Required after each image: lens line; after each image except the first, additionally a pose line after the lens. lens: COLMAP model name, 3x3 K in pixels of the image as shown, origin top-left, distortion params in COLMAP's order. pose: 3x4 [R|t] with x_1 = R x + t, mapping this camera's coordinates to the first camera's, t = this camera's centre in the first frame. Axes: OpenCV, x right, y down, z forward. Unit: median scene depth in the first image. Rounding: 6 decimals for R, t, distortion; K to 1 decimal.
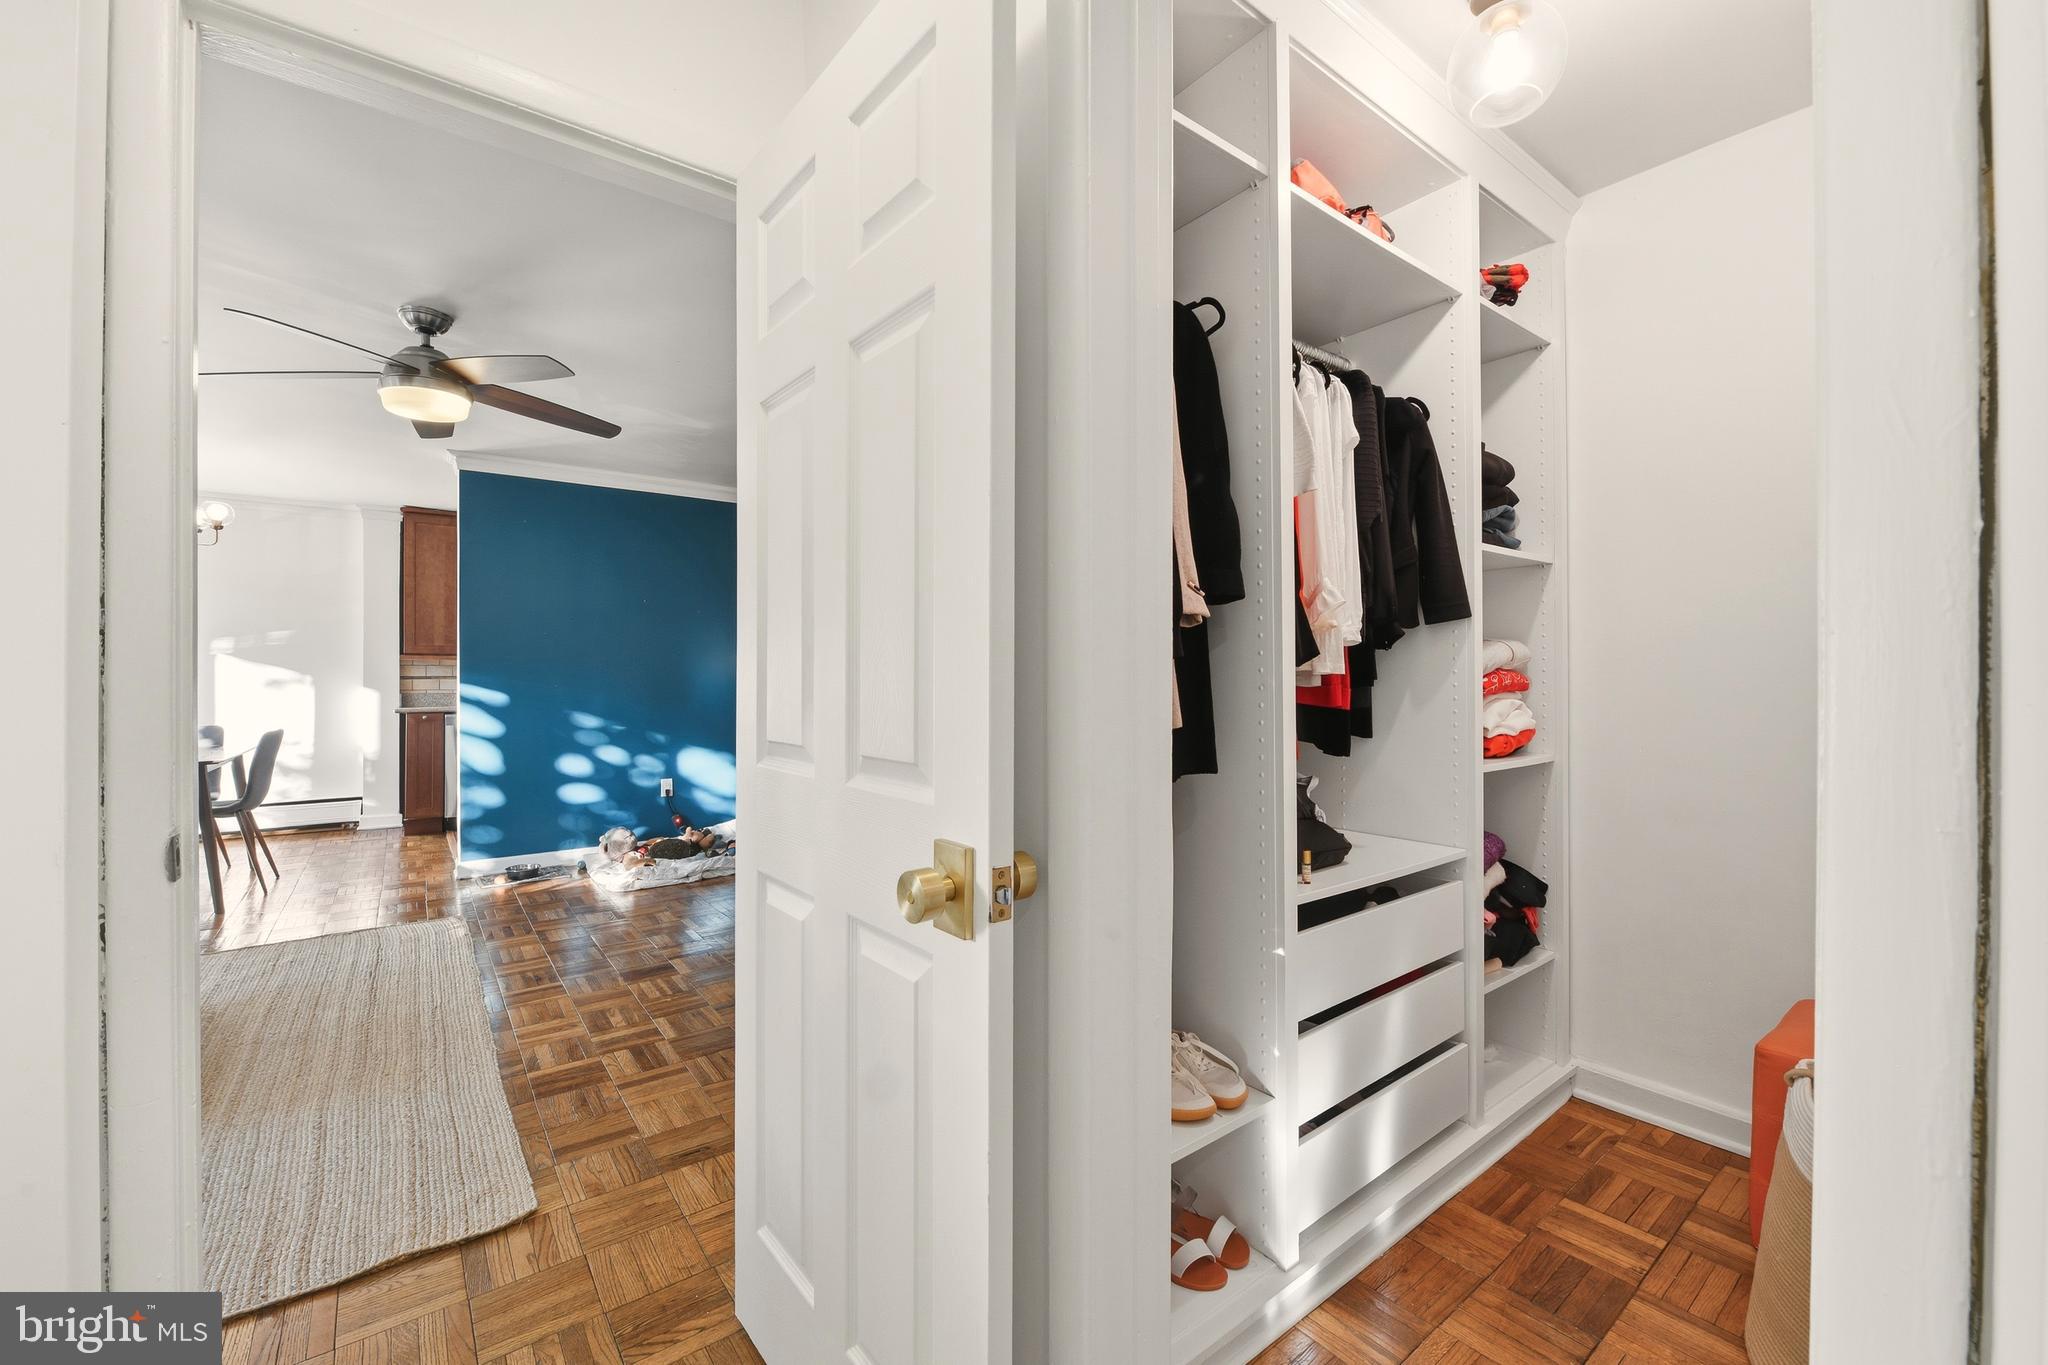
lens RADIAL K [[819.6, 0, 1039.9], [0, 819.6, 679.4], [0, 0, 1]] dist [-0.010178, -0.000323]
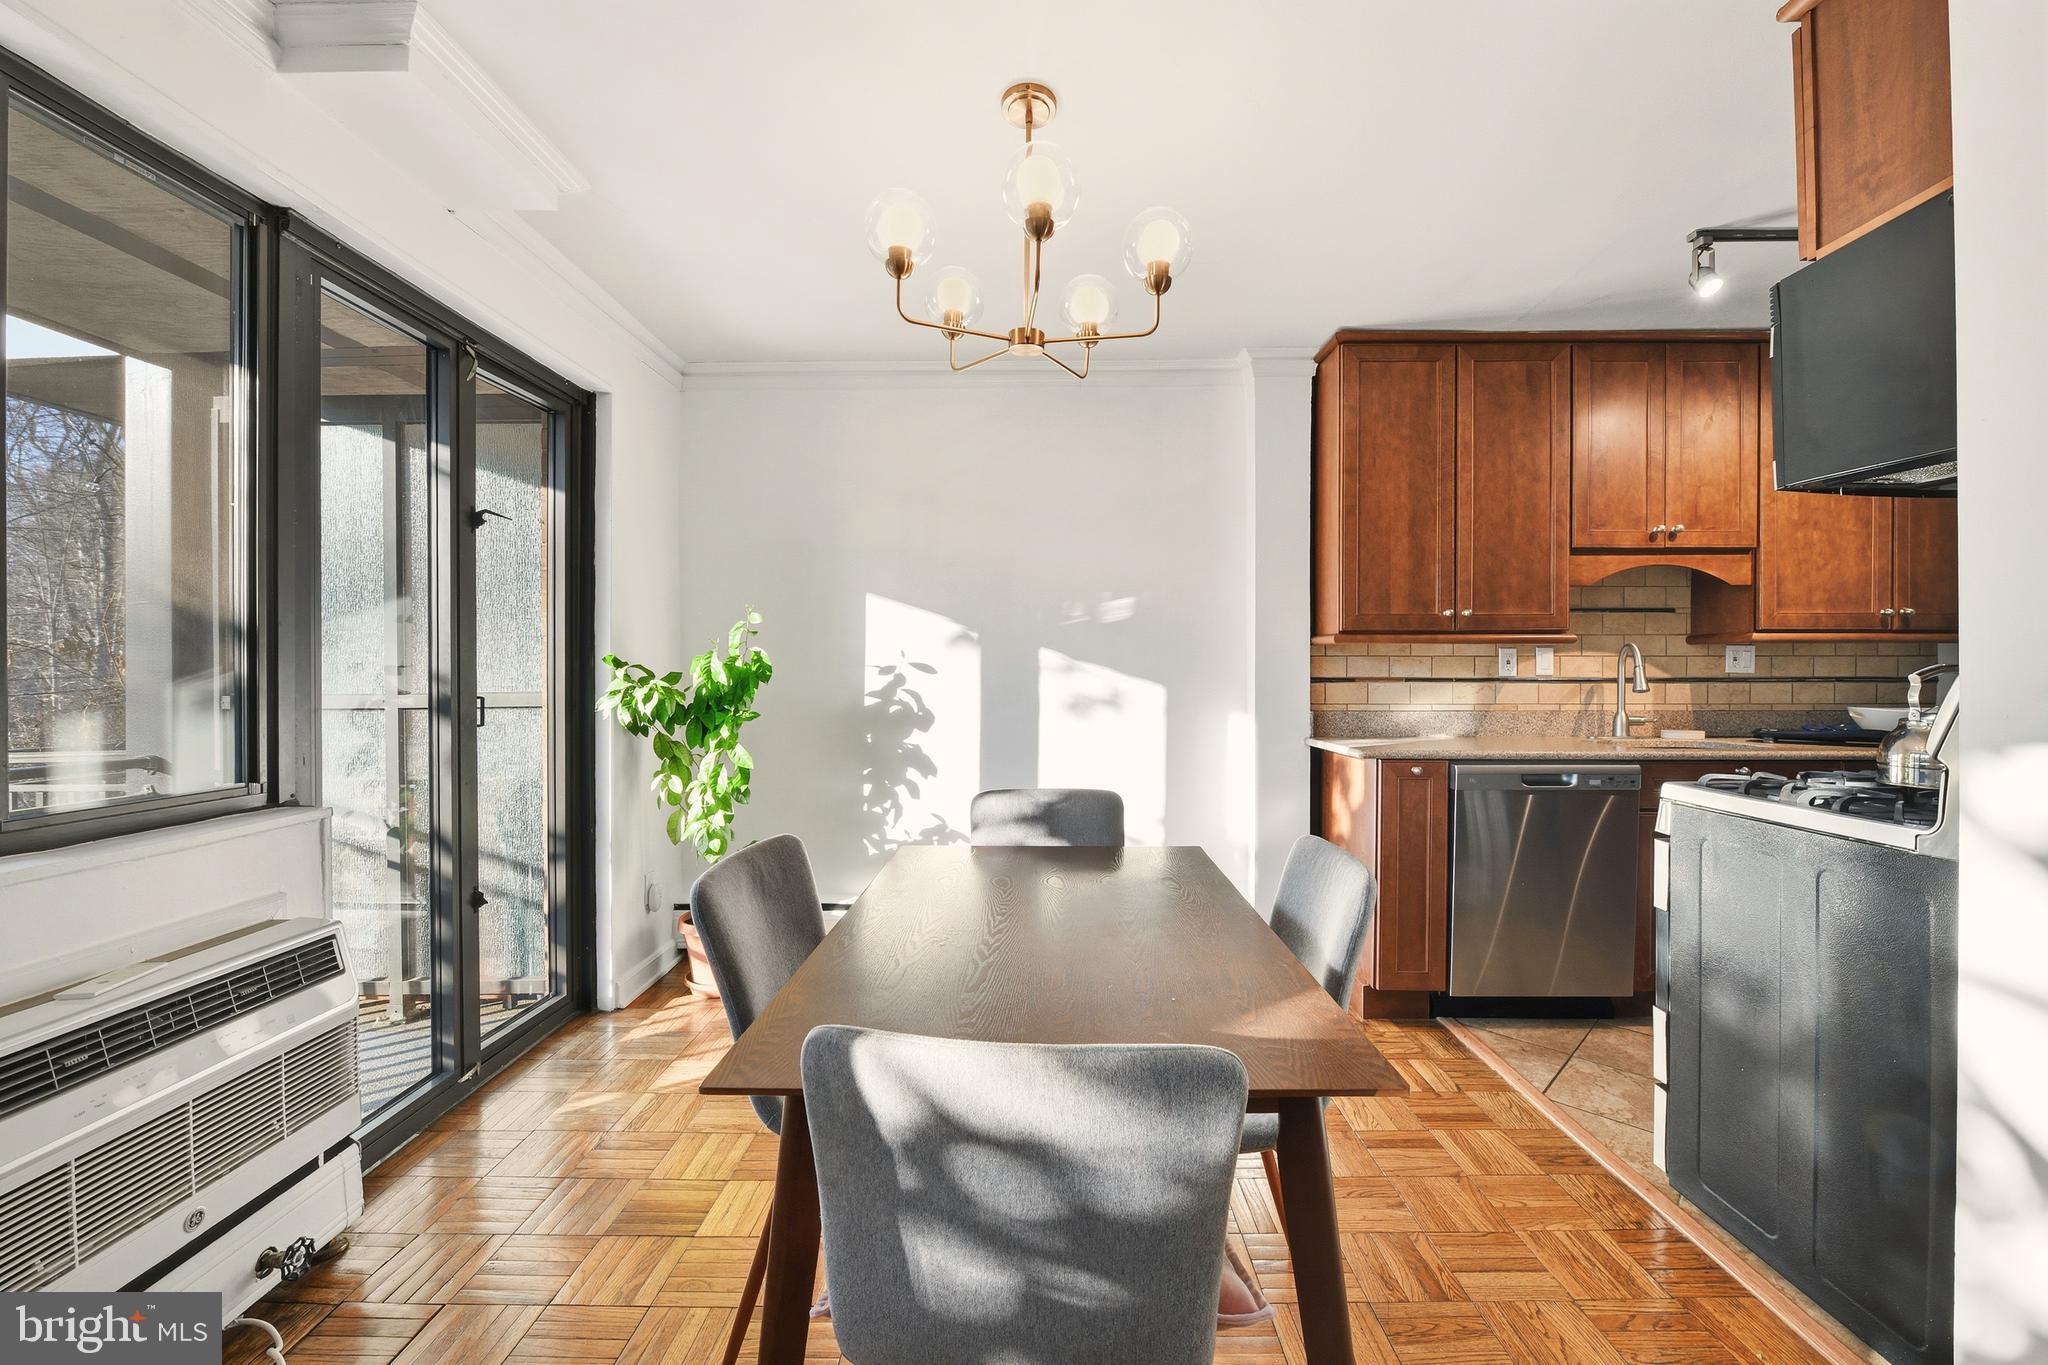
lens RADIAL K [[819.6, 0, 1039.9], [0, 819.6, 679.4], [0, 0, 1]] dist [-0.010178, -0.000323]
pose [[0.788957, 0.002650, -0.614443, -0.615460], [0.001664, 0.999978, 0.006449, -0.006488], [0.614446, -0.006110, 0.788935, 0.496494]]
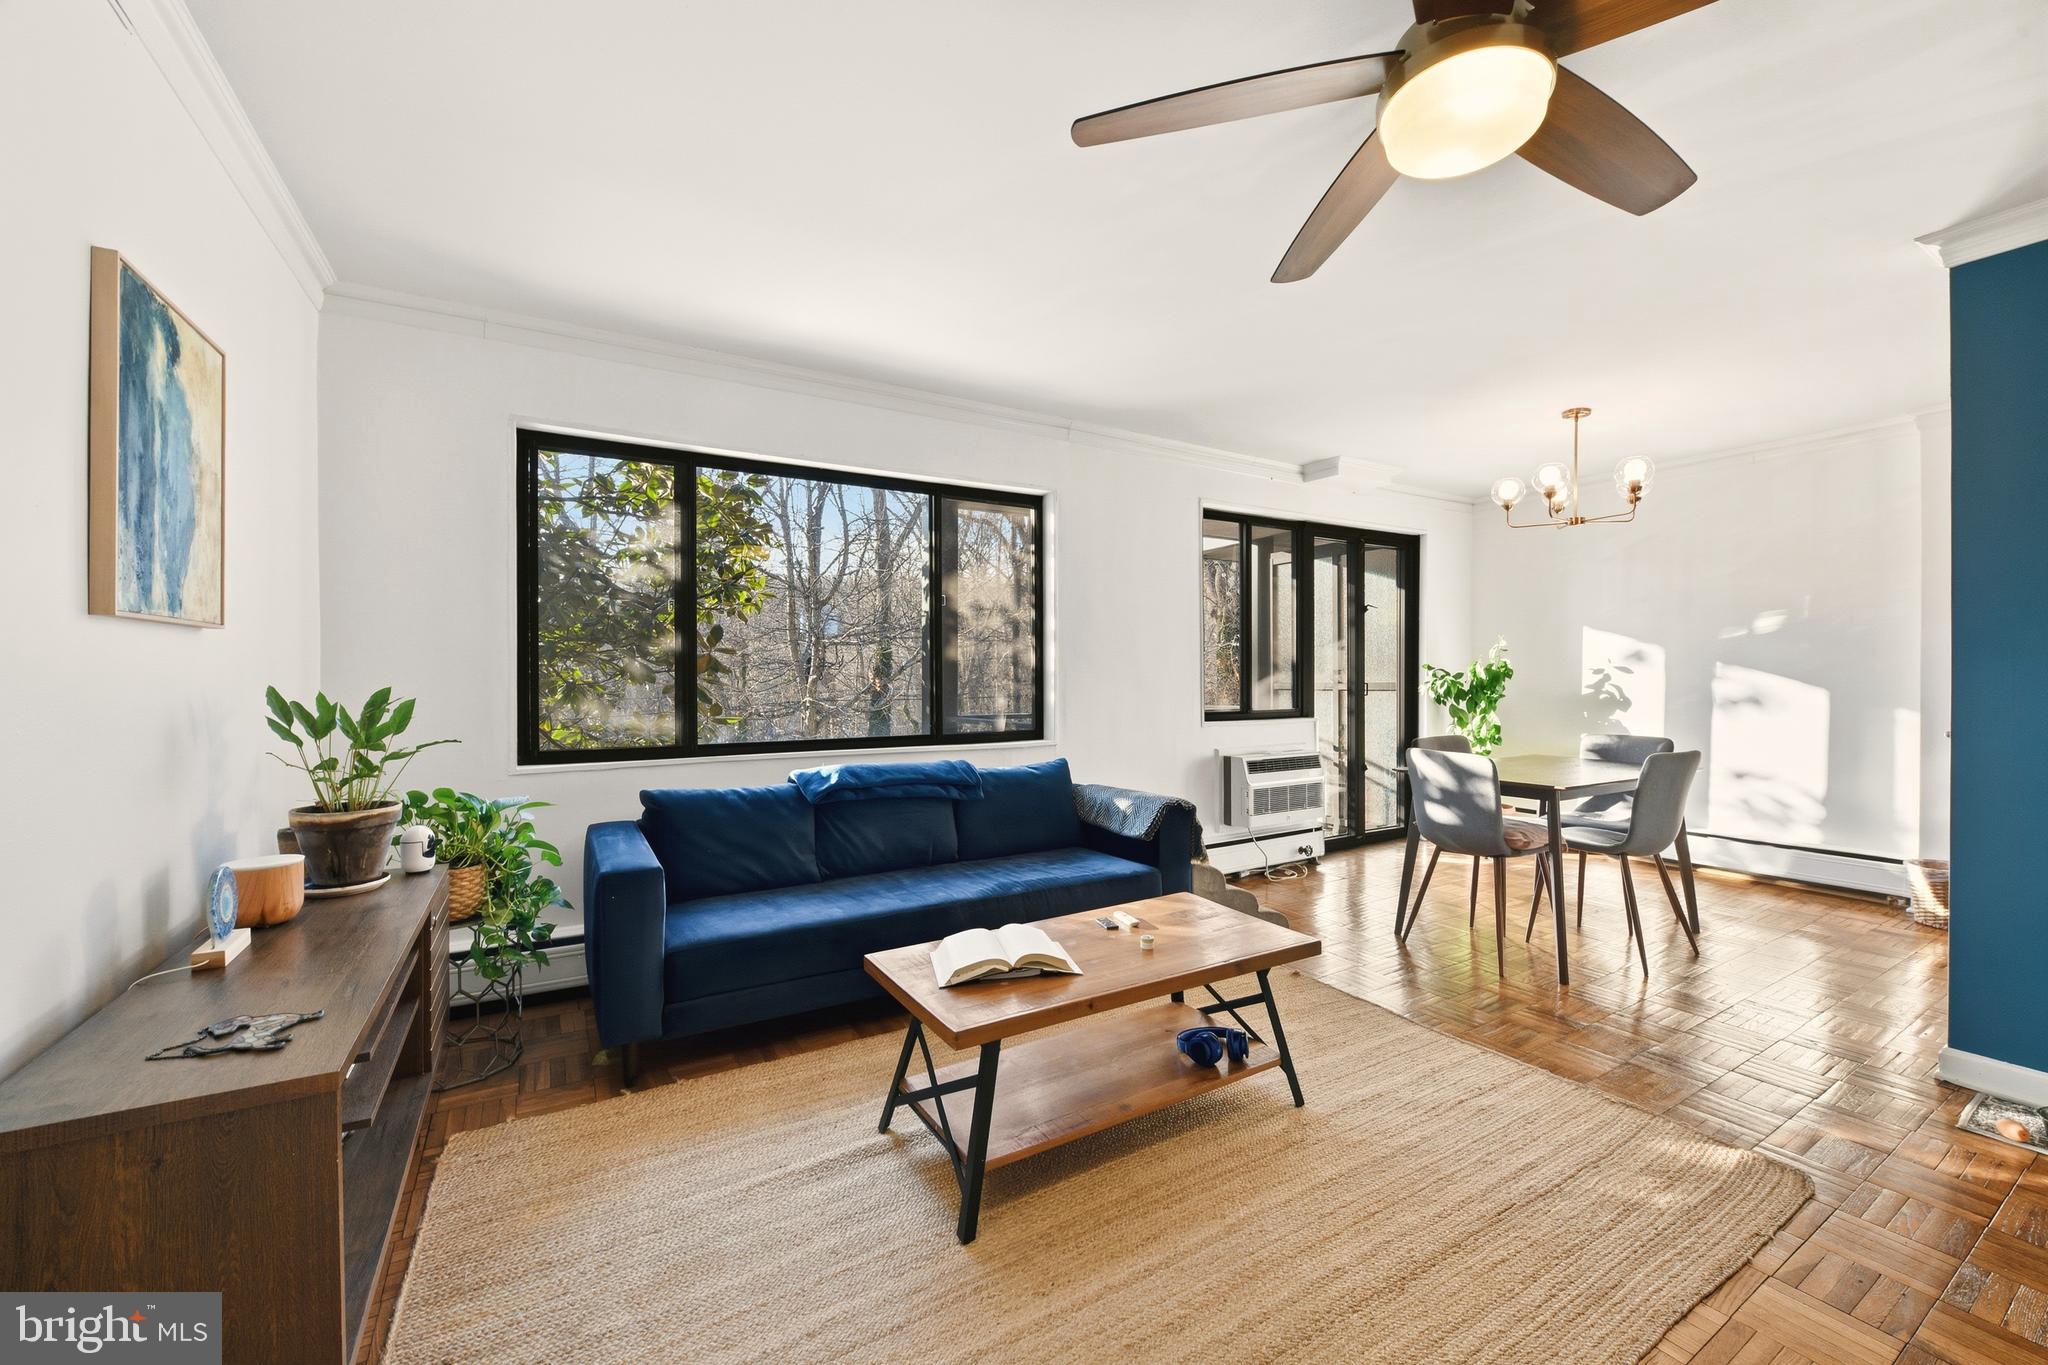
lens RADIAL K [[819.6, 0, 1039.9], [0, 819.6, 679.4], [0, 0, 1]] dist [-0.010178, -0.000323]
pose [[-0.113254, 0.004245, -0.993557, -0.116554], [0.002093, 0.999990, 0.004034, -0.004818], [0.993564, -0.001623, -0.113262, 0.380570]]
